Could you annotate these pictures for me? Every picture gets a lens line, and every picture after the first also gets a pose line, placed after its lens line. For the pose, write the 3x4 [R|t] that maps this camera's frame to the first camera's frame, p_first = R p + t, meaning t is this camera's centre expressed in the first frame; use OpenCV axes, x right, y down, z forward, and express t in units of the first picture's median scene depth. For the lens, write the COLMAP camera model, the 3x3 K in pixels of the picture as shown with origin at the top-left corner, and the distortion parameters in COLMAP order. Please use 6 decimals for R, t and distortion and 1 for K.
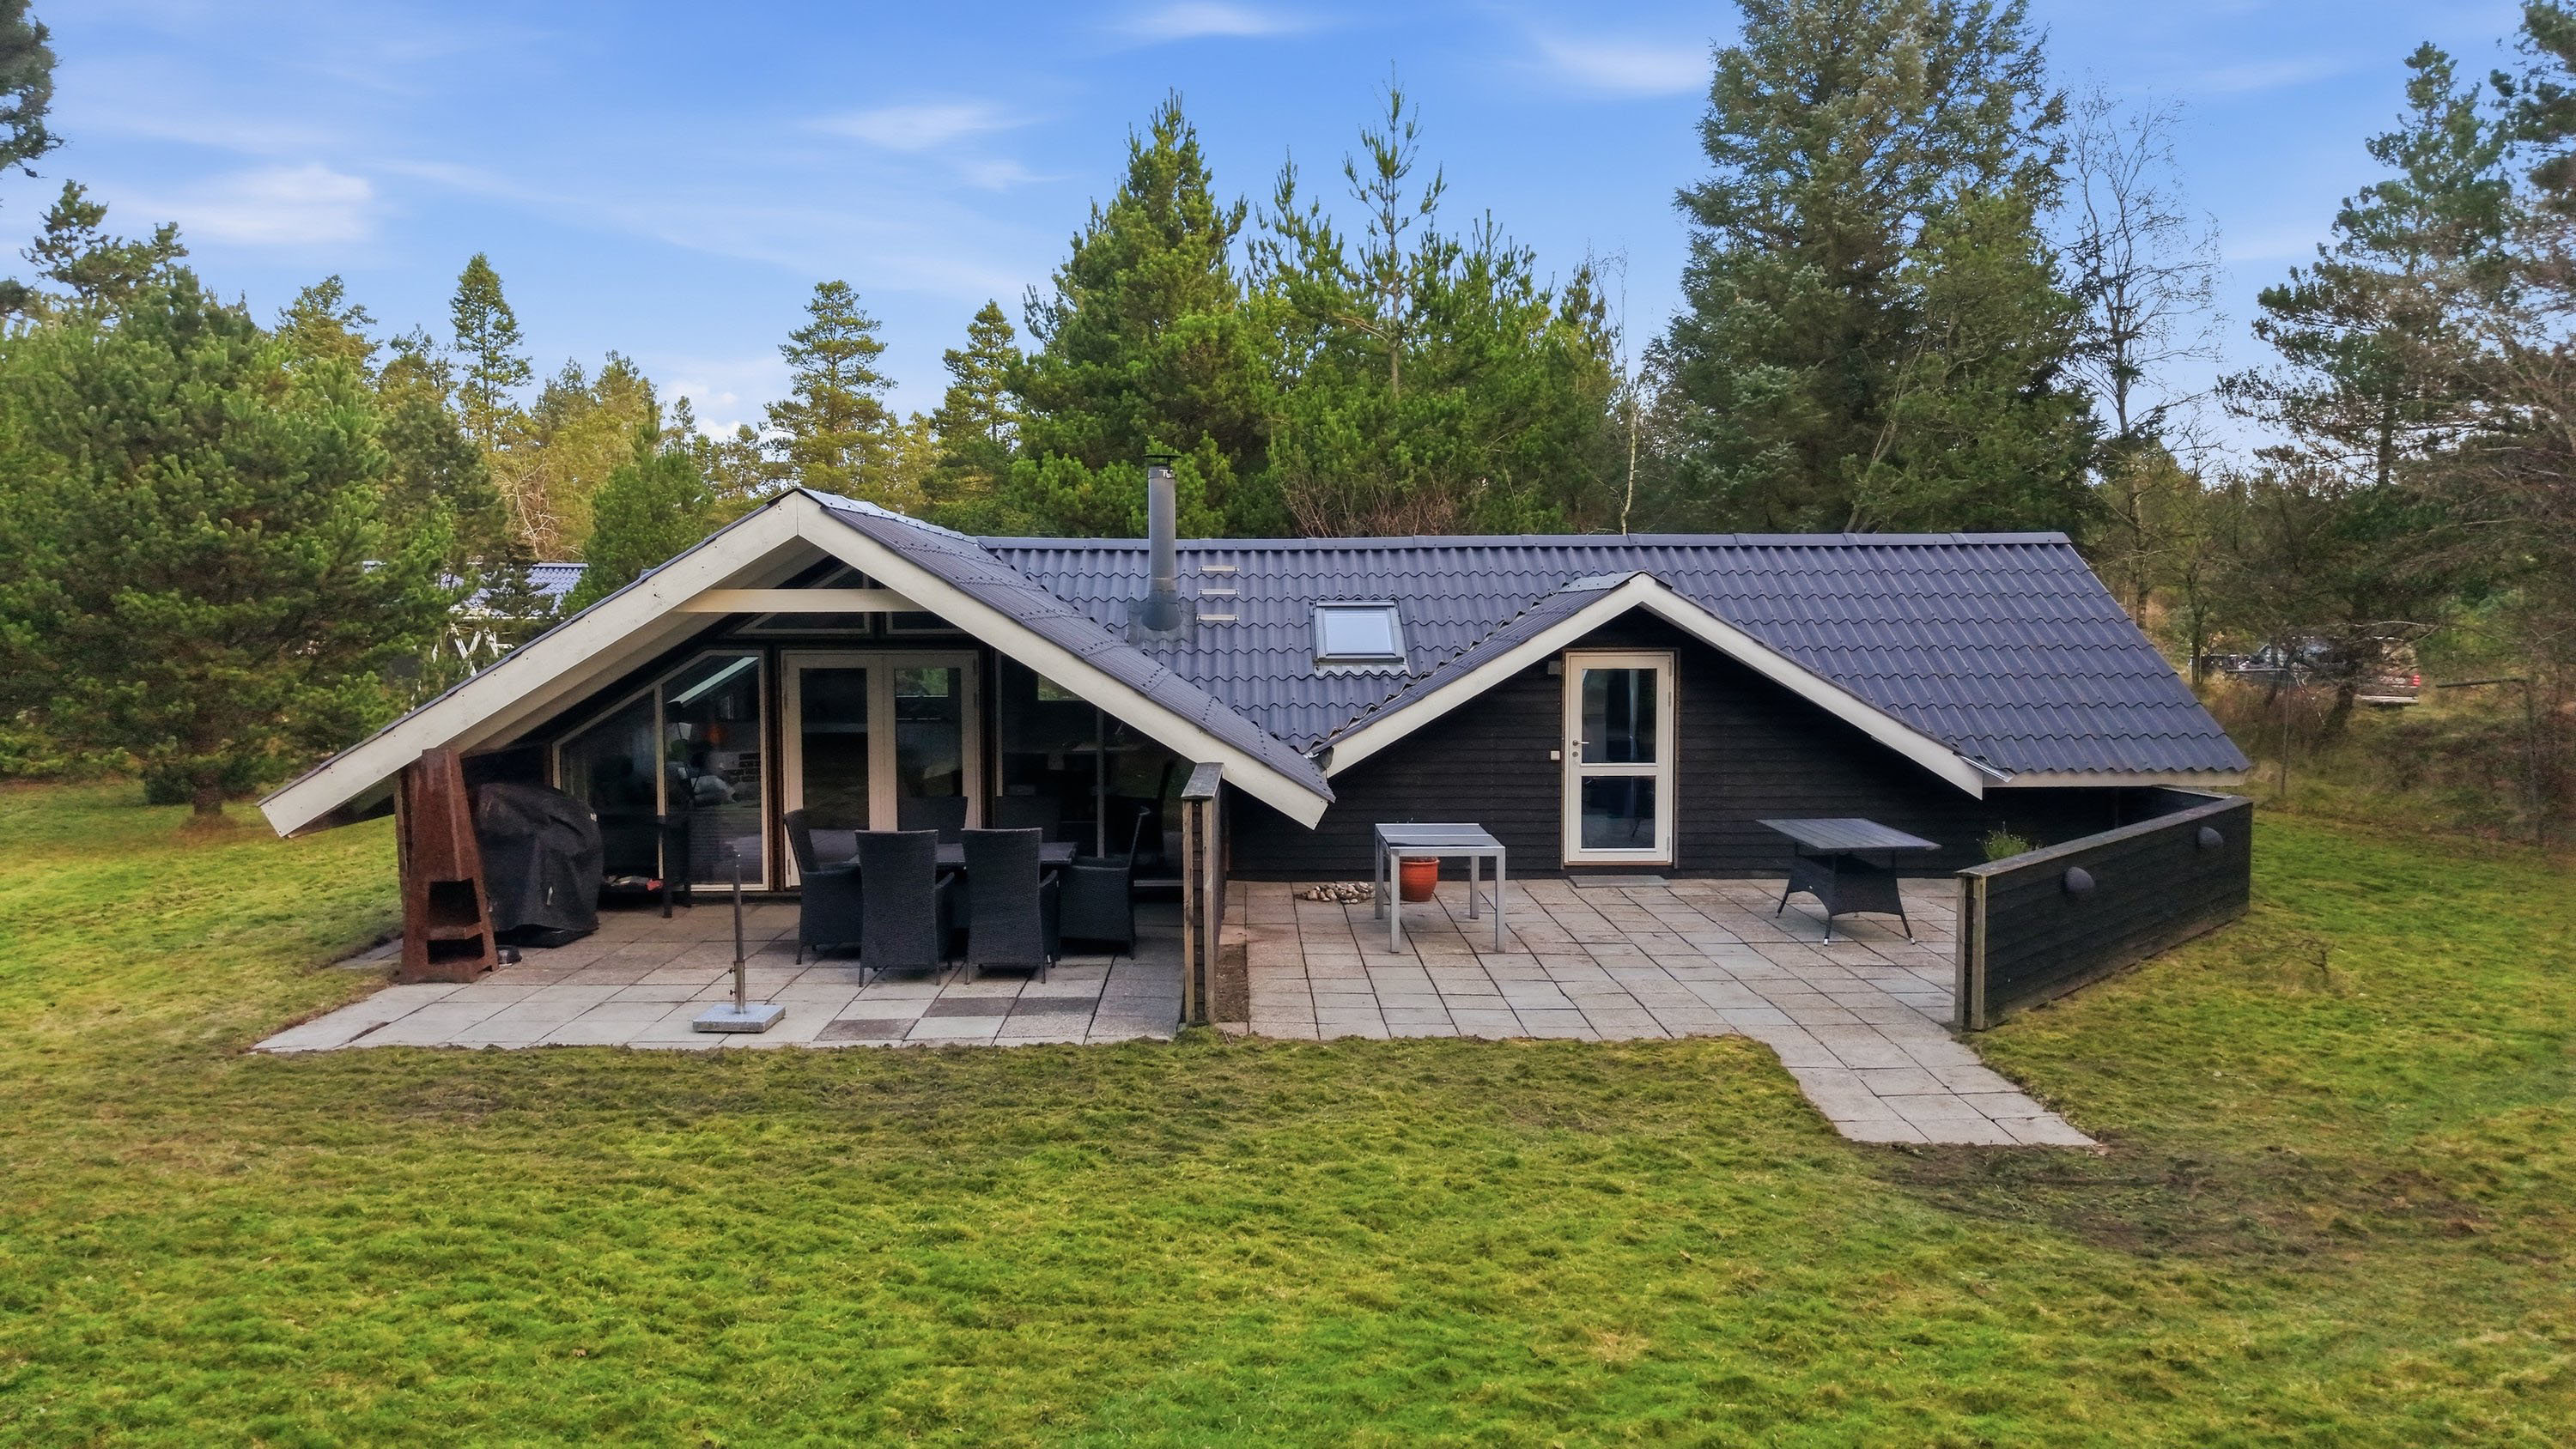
lens RADIAL K [[1688.2, 0, 1288.0], [0, 1688.2, 724.5], [0, 0, 1]] dist [0.040356, -0.059785]
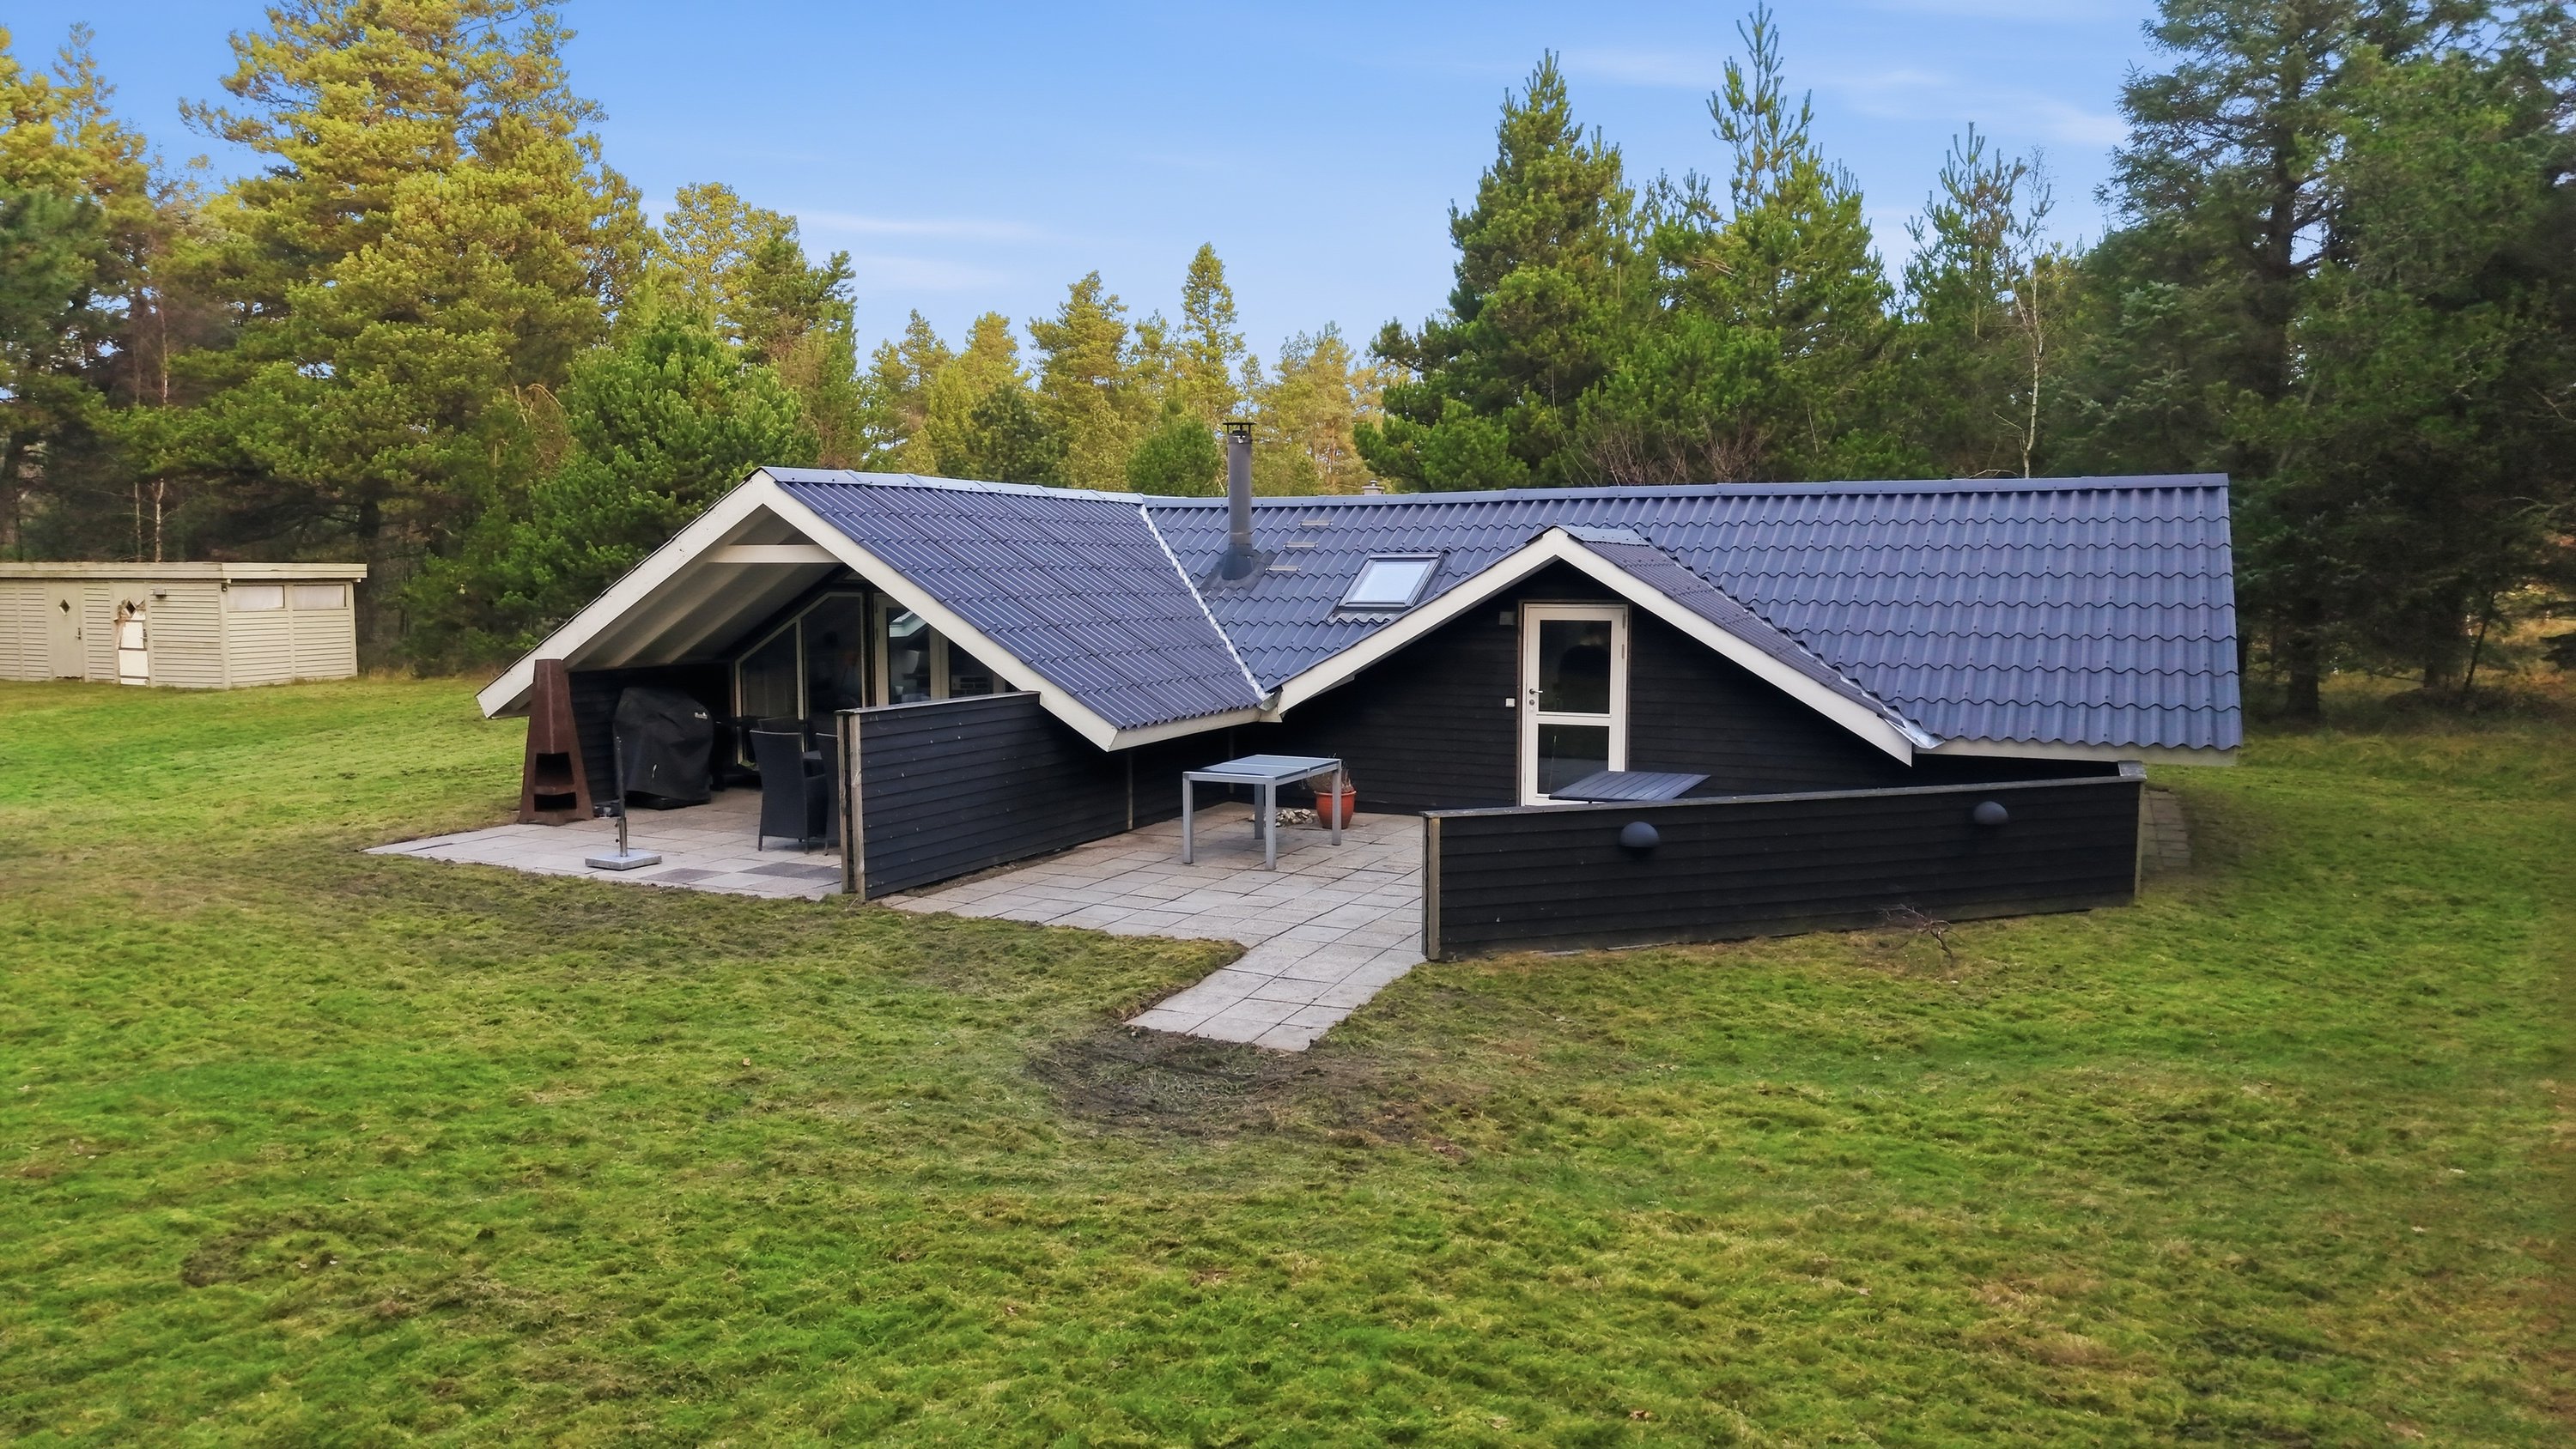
lens RADIAL K [[1688.2, 0, 1288.0], [0, 1688.2, 724.5], [0, 0, 1]] dist [0.040356, -0.059785]
pose [[0.896523, 0.044973, -0.440709, 0.492533], [-0.031464, 0.998785, 0.037916, -0.003279], [0.441879, -0.020126, 0.896849, 0.008312]]
